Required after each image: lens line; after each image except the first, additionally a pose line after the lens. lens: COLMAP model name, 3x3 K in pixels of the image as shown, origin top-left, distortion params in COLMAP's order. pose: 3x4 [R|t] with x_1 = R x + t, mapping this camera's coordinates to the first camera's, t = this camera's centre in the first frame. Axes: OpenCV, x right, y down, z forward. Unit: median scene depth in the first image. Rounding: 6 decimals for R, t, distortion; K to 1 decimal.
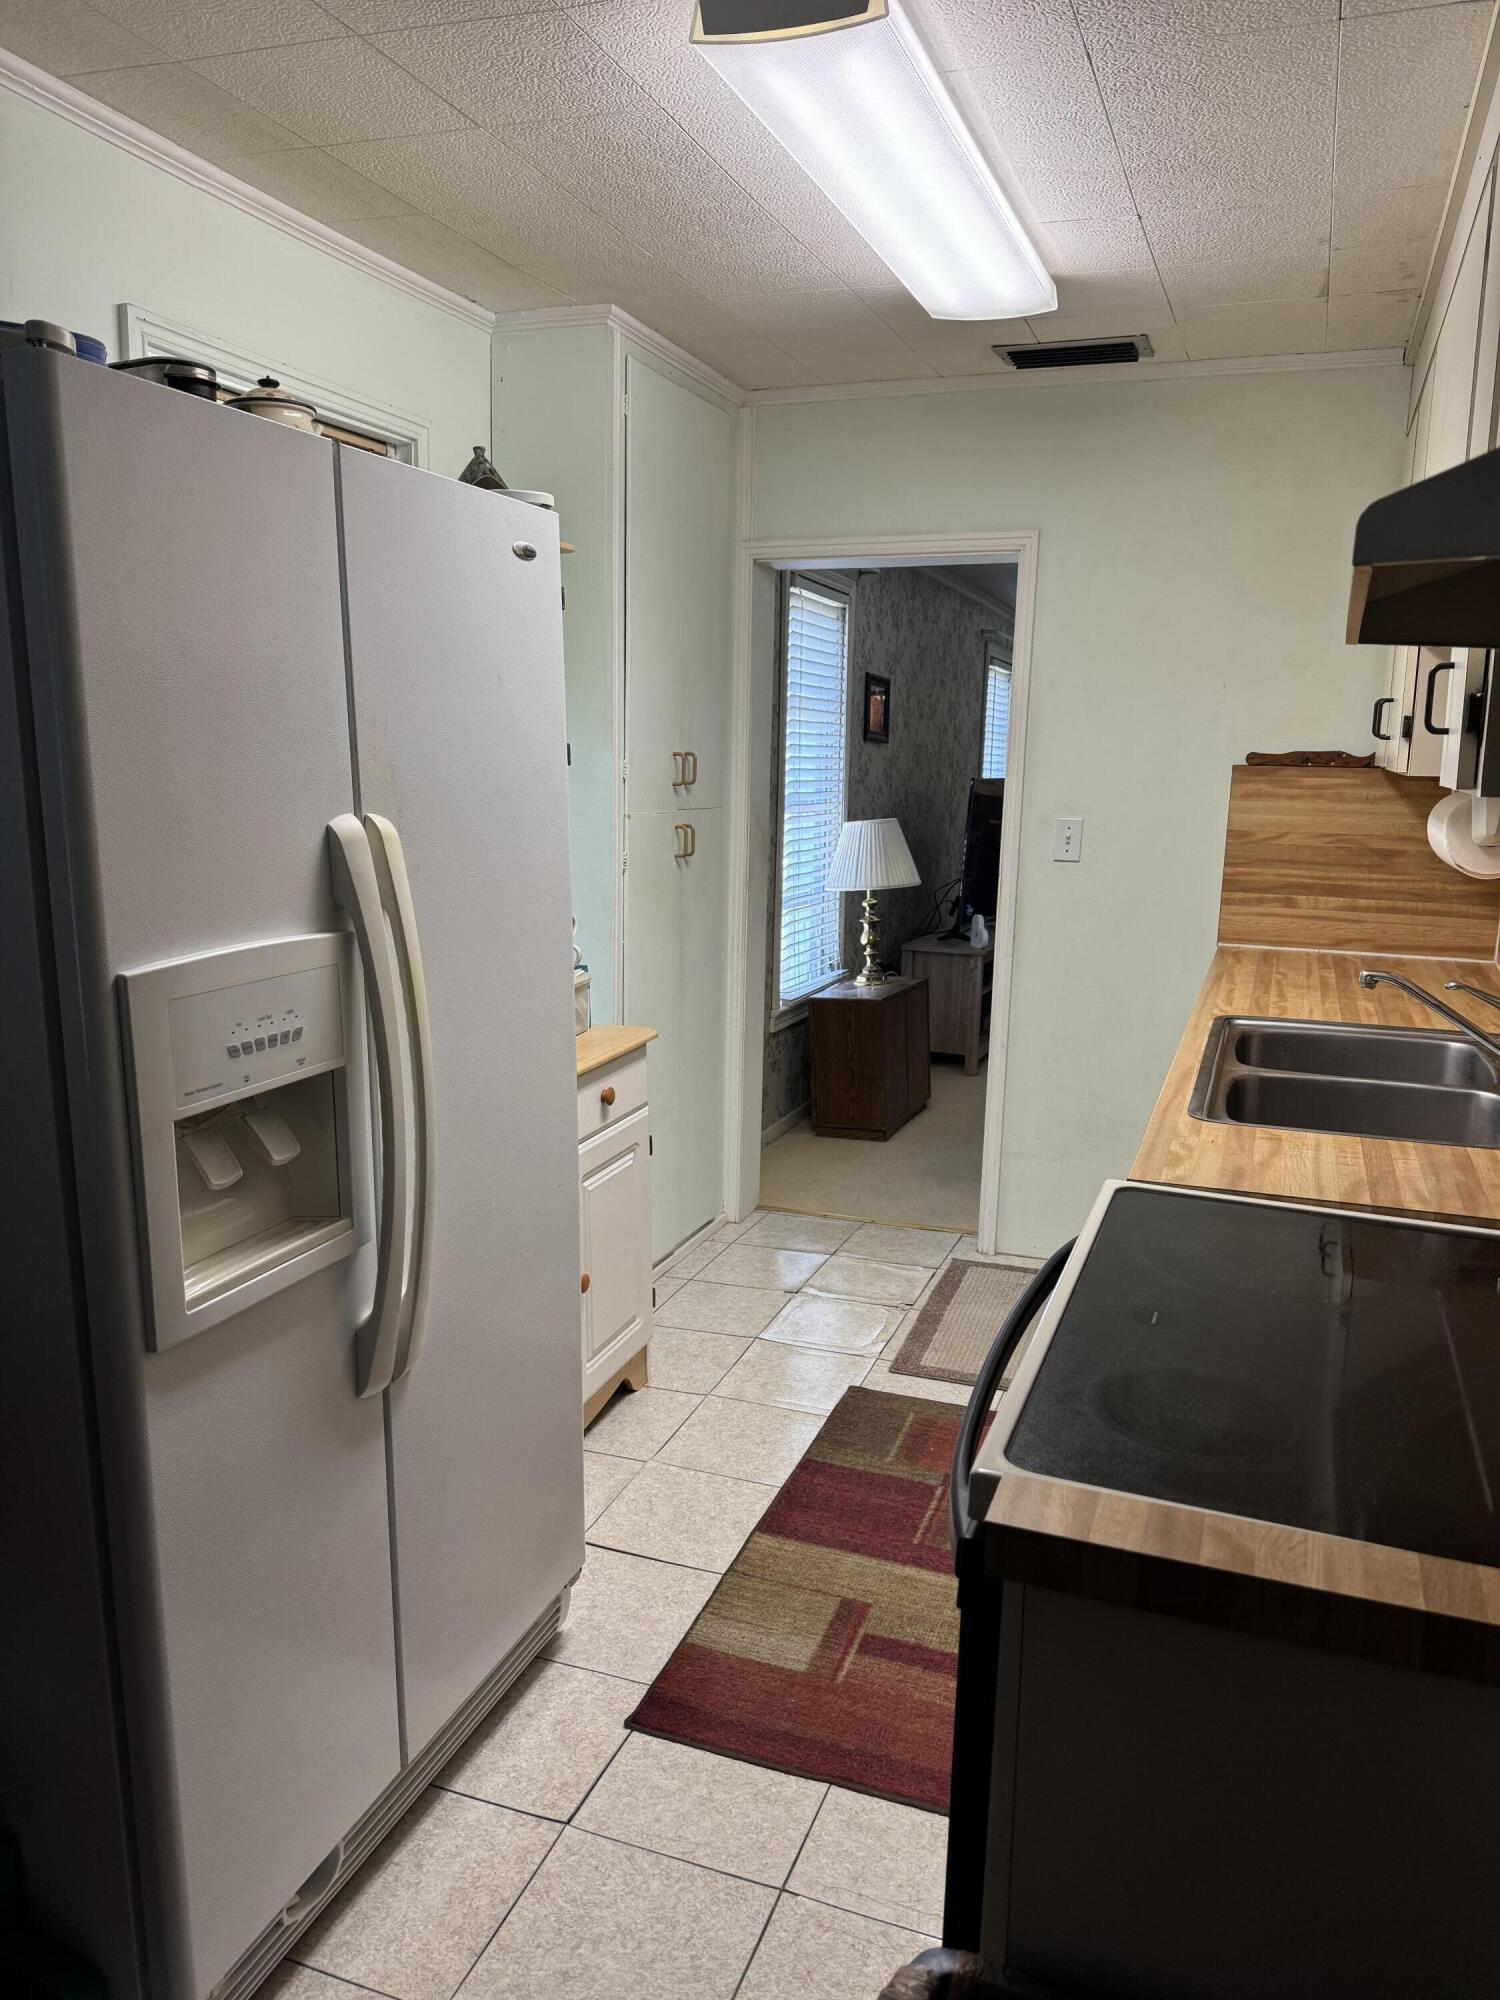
lens RADIAL K [[1408.0, 0, 755.6], [0, 1408.0, 1008.0], [0, 0, 1]] dist [0.107752, -0.149819]
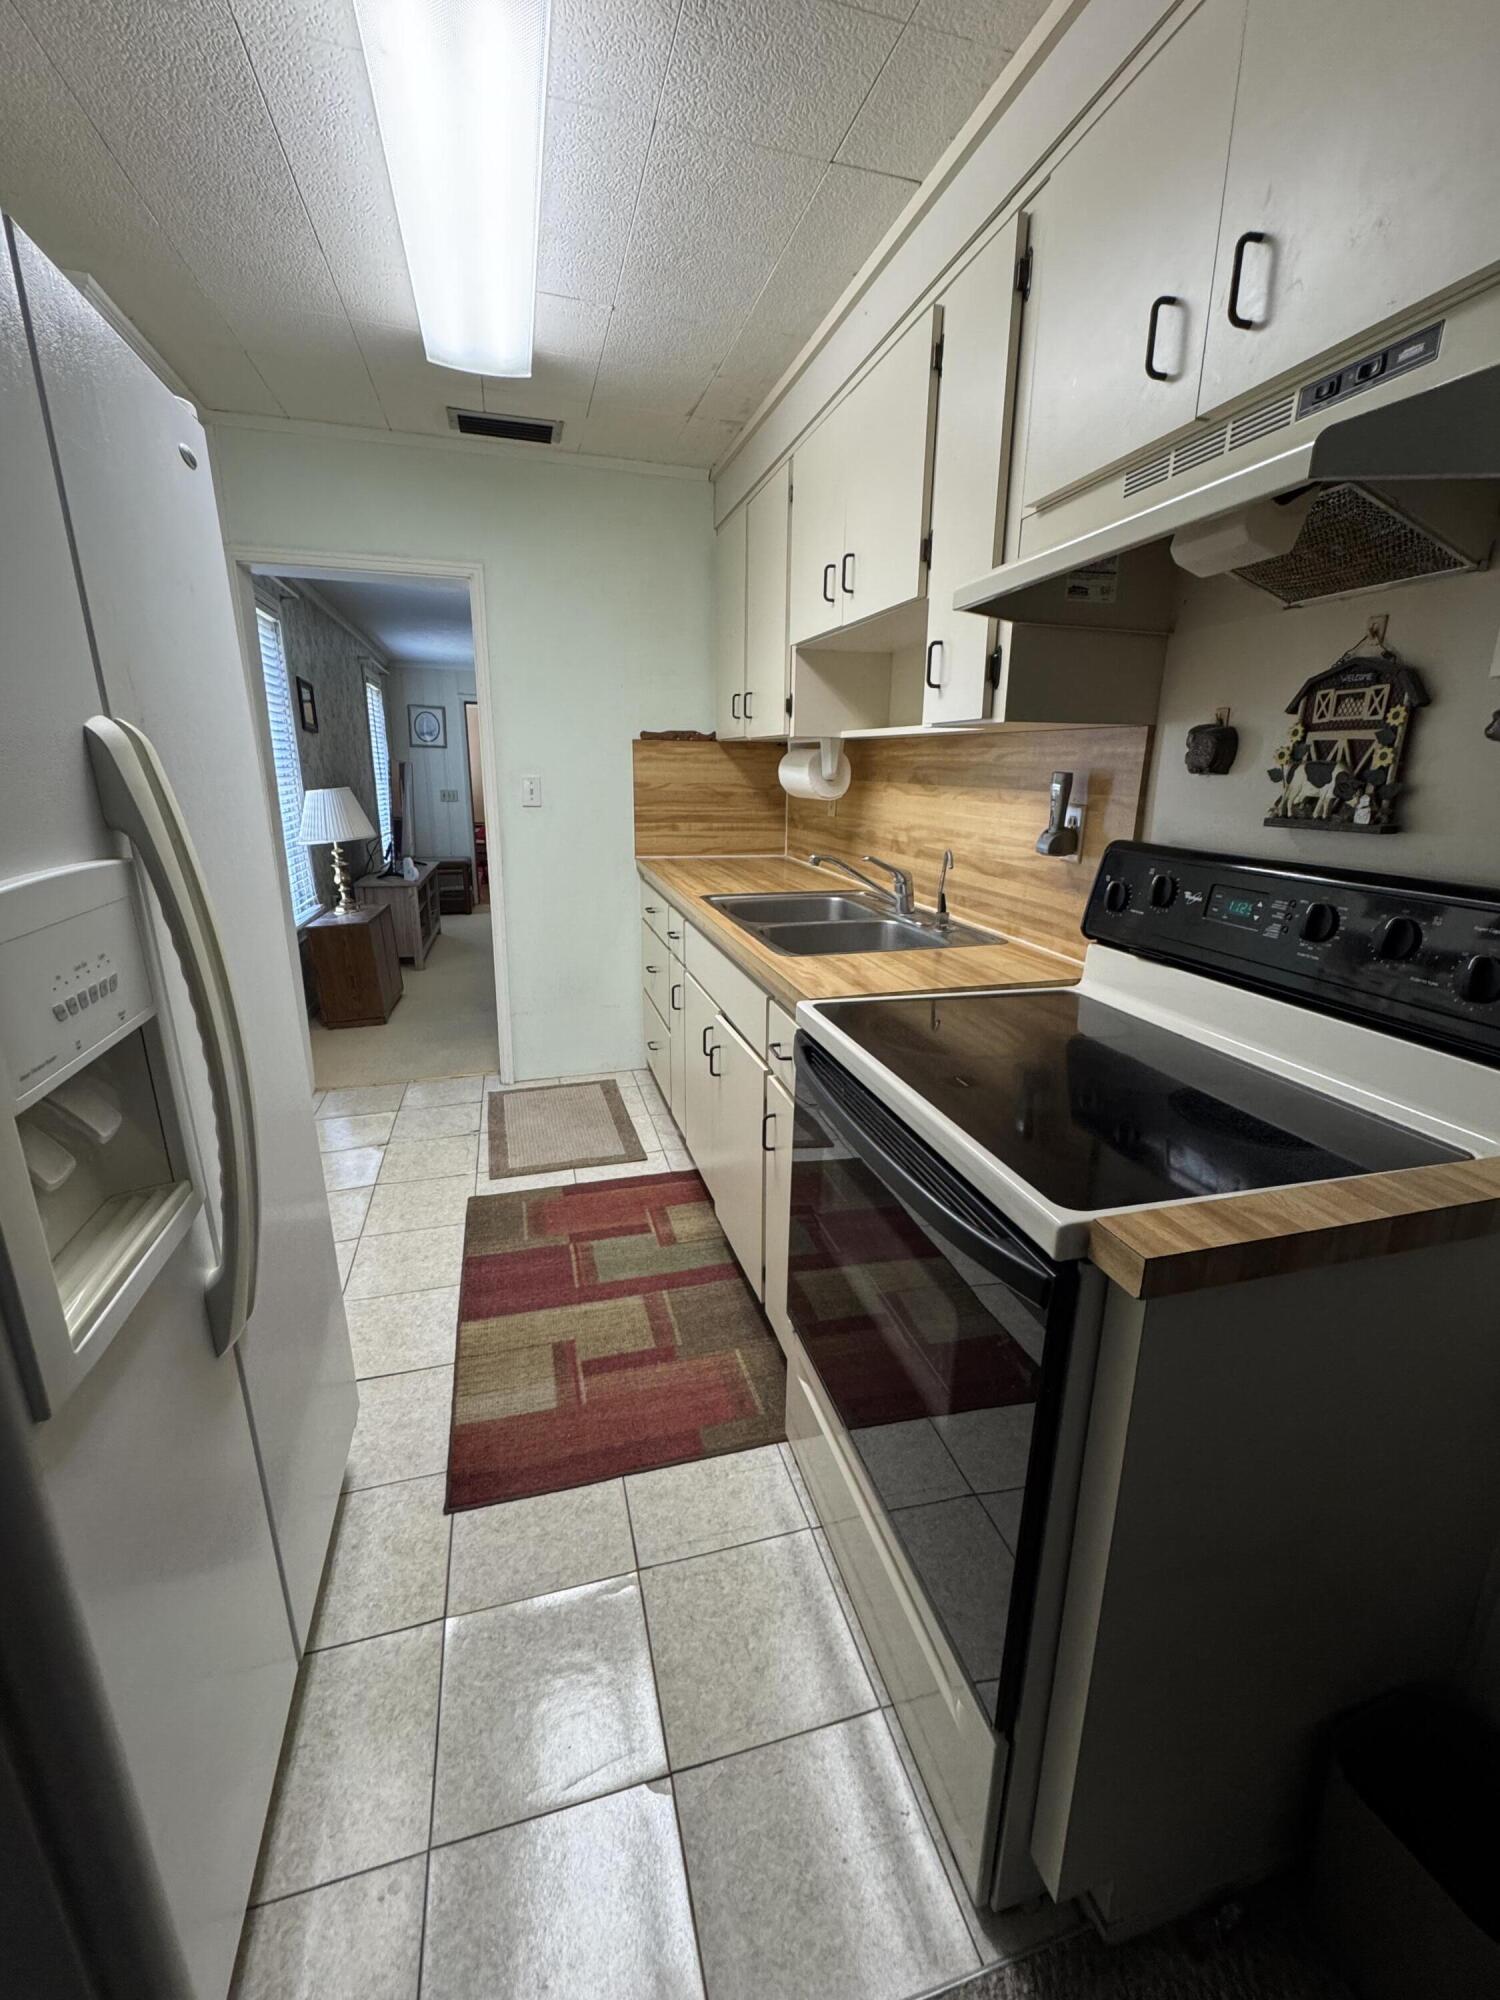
lens RADIAL K [[845.9, 0, 750.0], [0, 845.9, 1000.0], [0, 0, 1]] dist [0.013633, -0.008423]
pose [[0.804047, -0.165103, 0.571182, -0.173378], [0.109209, 0.985338, 0.131083, 0.002194], [-0.584450, -0.043019, 0.810289, 0.216743]]
